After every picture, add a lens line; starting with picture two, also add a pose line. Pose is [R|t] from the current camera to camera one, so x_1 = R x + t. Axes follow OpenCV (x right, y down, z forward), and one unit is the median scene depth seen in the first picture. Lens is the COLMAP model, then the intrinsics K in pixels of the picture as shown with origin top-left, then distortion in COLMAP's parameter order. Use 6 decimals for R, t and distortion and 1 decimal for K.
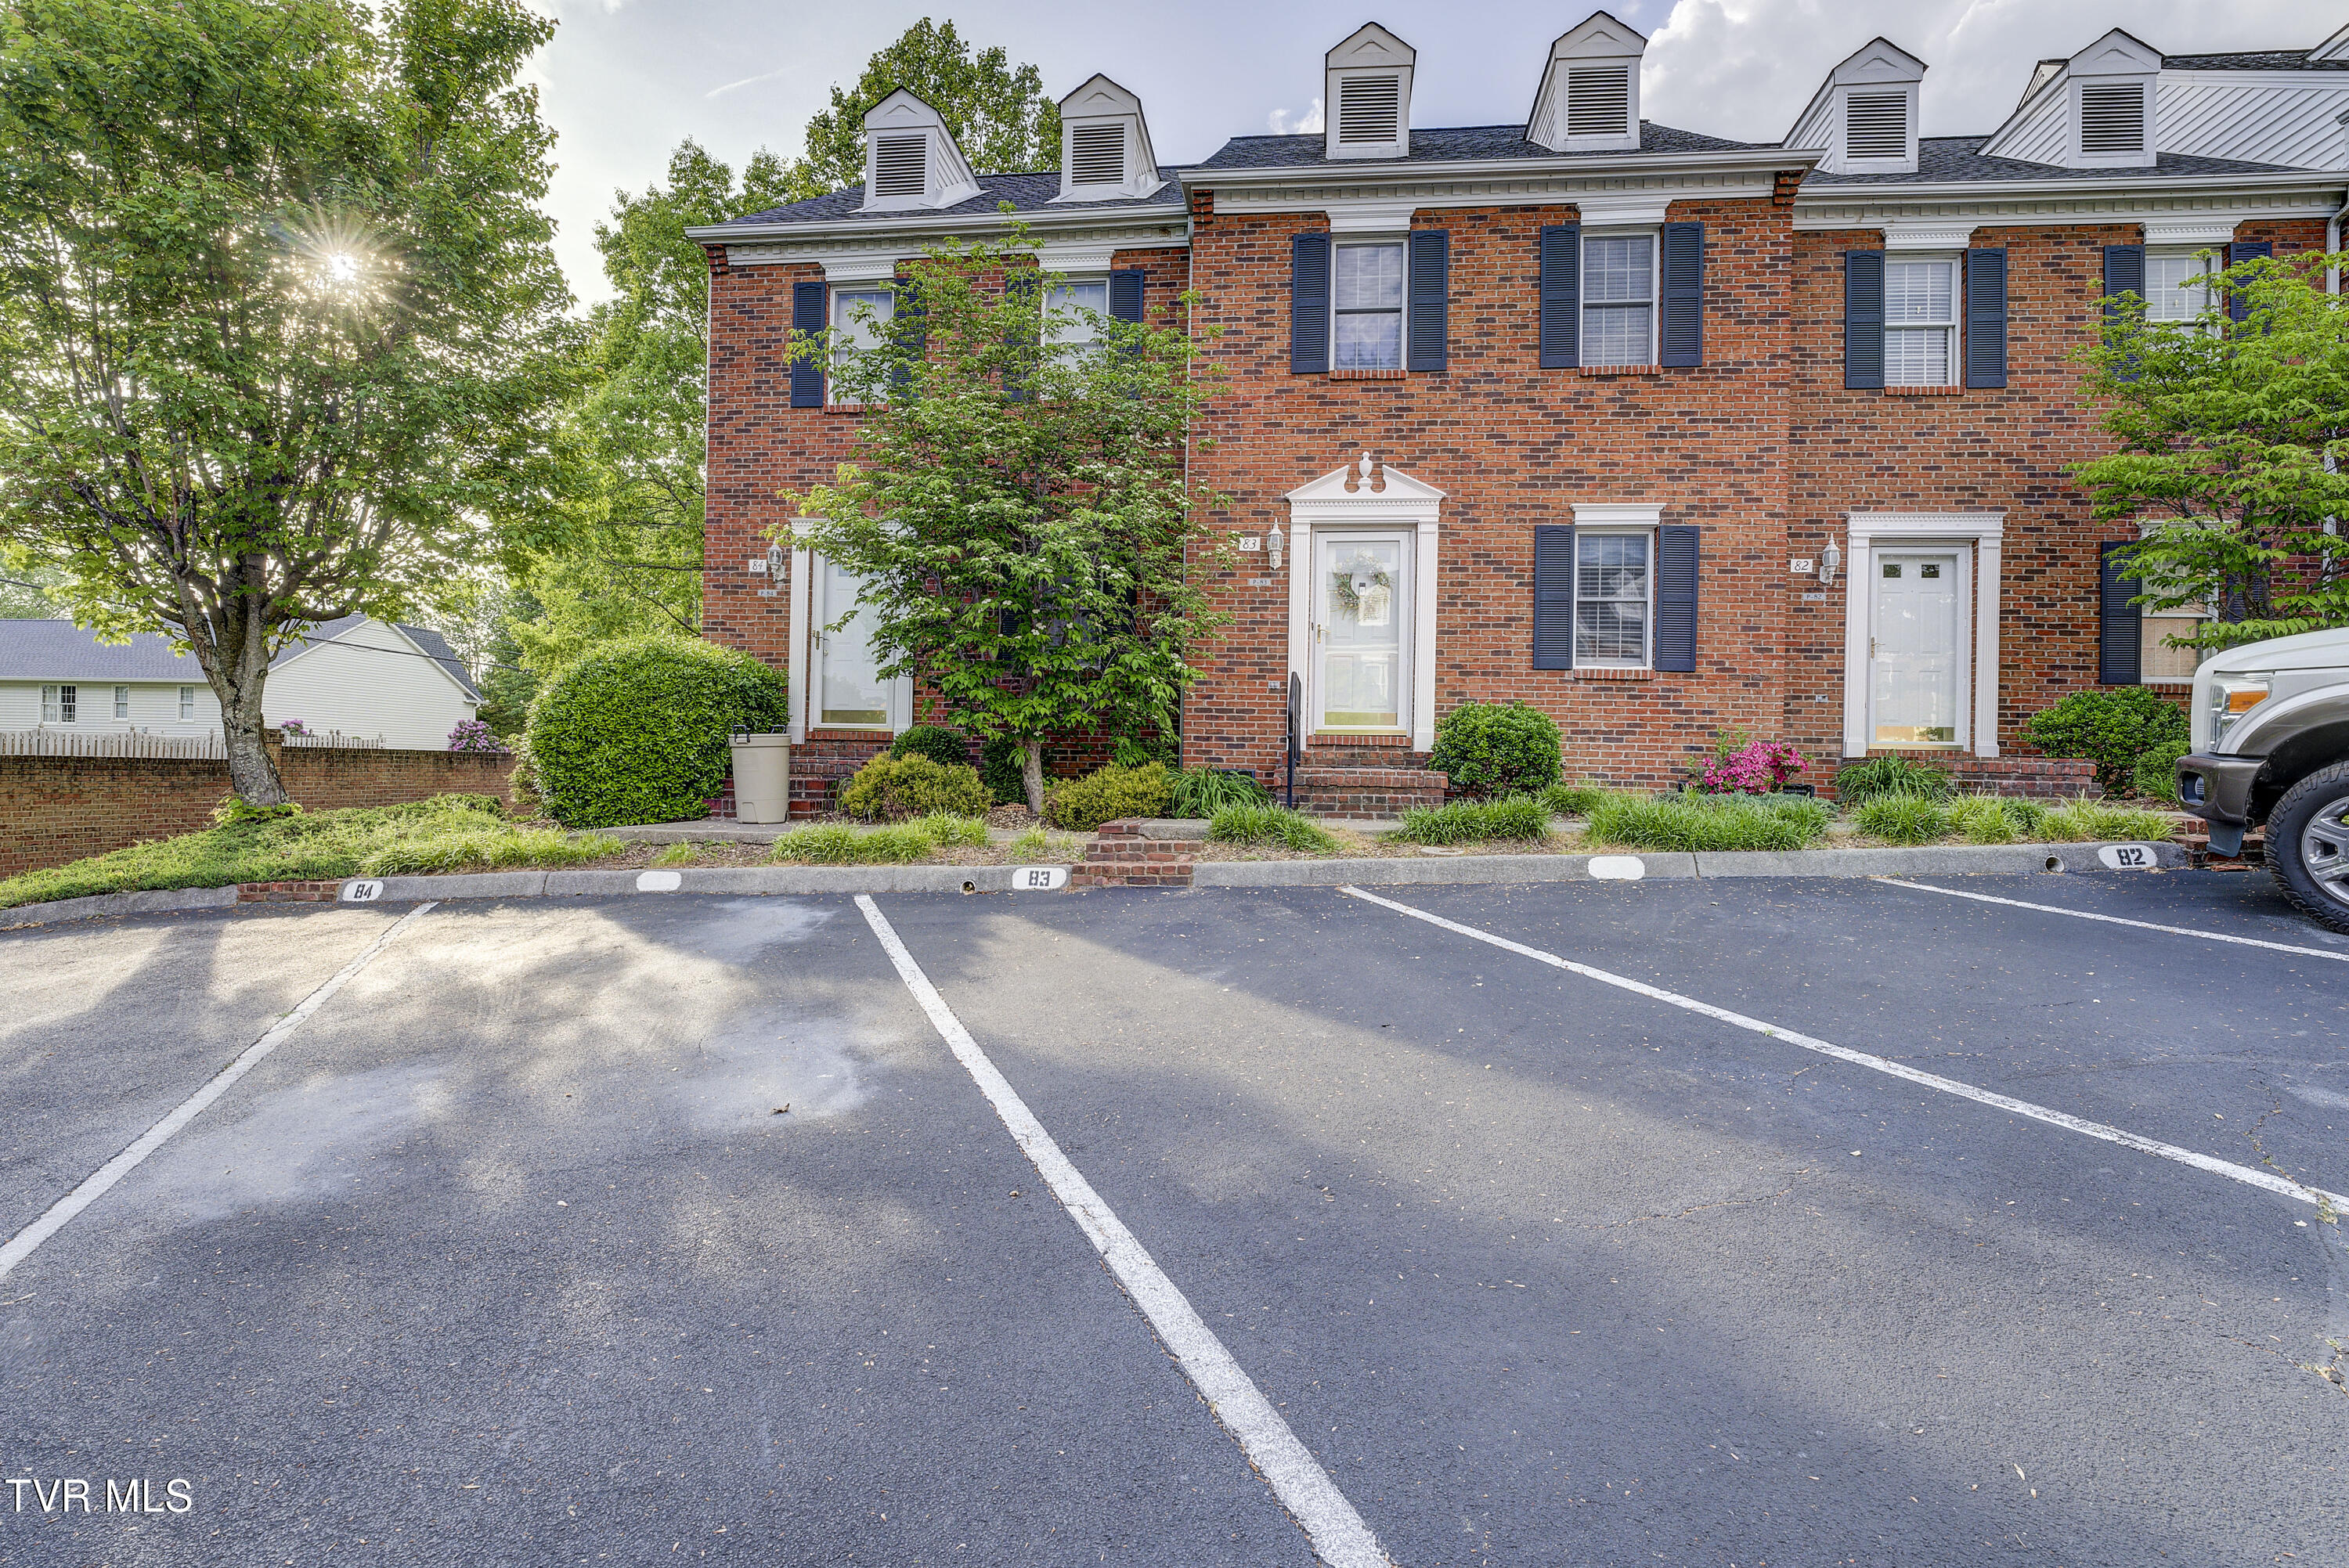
lens RADIAL K [[1098.0, 0, 1174.5], [0, 1098.0, 784.0], [0, 0, 1]] dist [-0.015408, -0.000102]
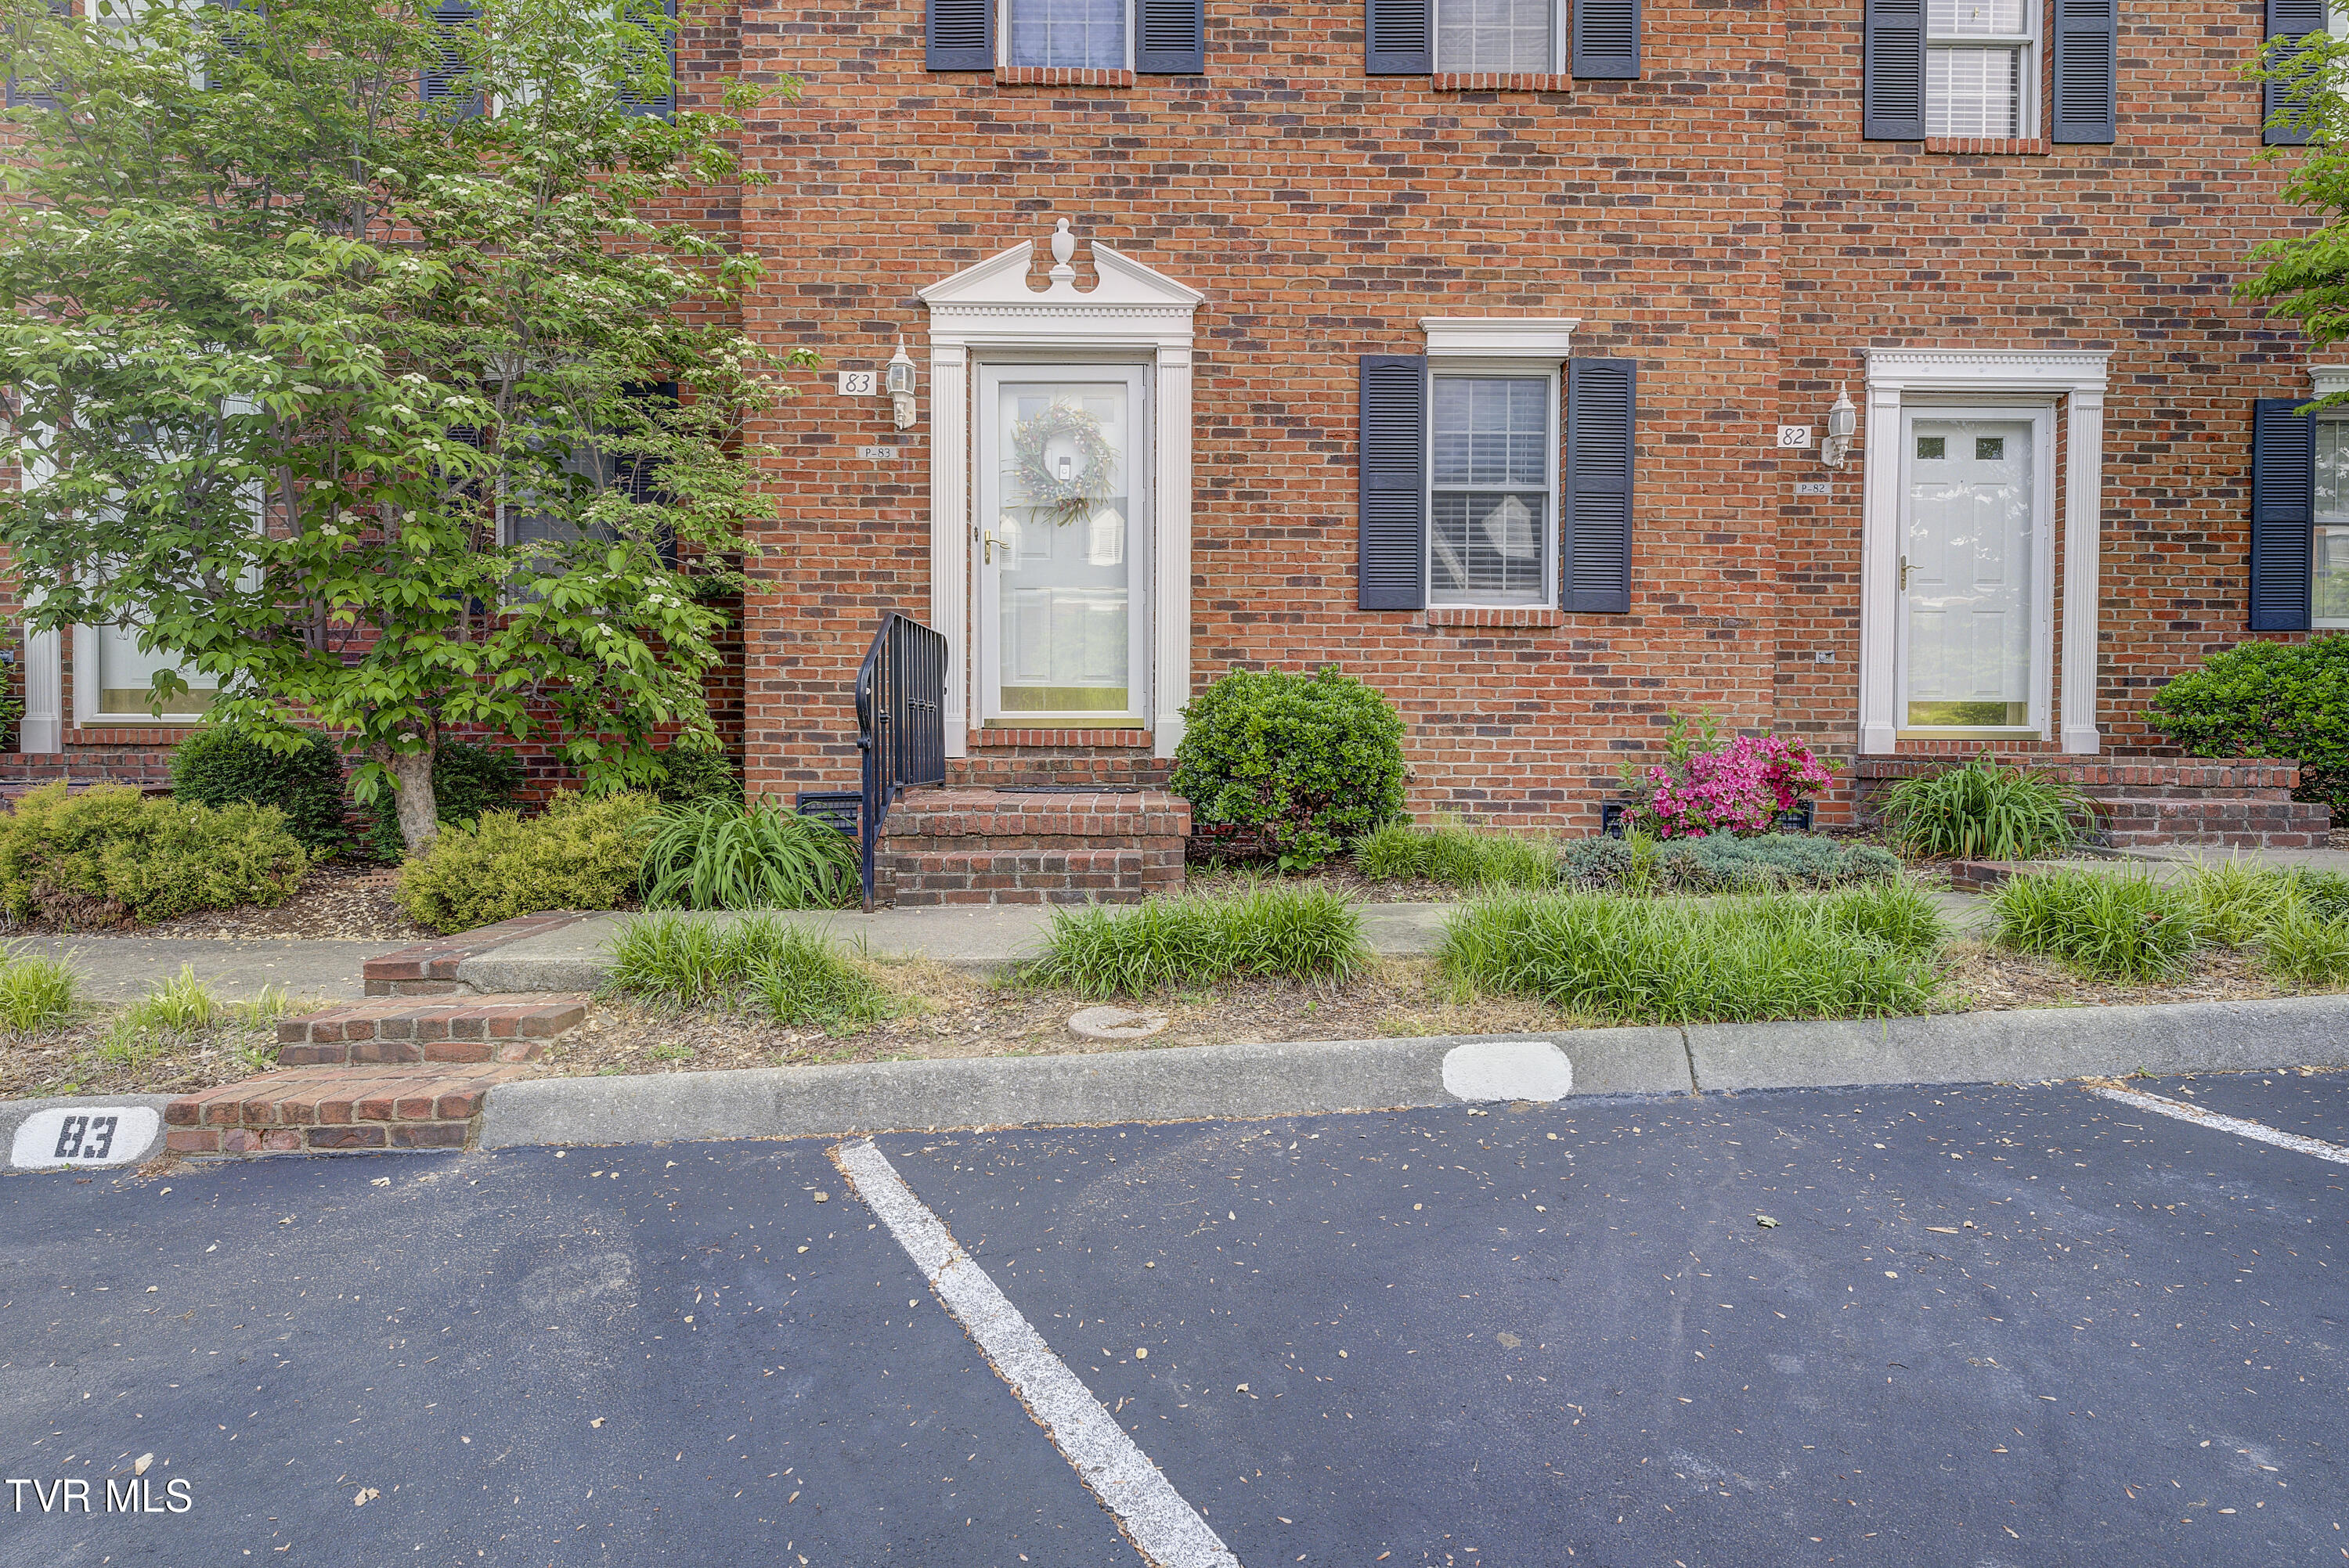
lens RADIAL K [[1230.7, 0, 1174.5], [0, 1230.7, 784.0], [0, 0, 1]] dist [0.003112, 0.000371]
pose [[0.991657, -0.018910, 0.127511, 0.147985], [0.015762, 0.999547, 0.025649, -0.031689], [-0.127938, -0.023426, 0.991506, 0.372374]]
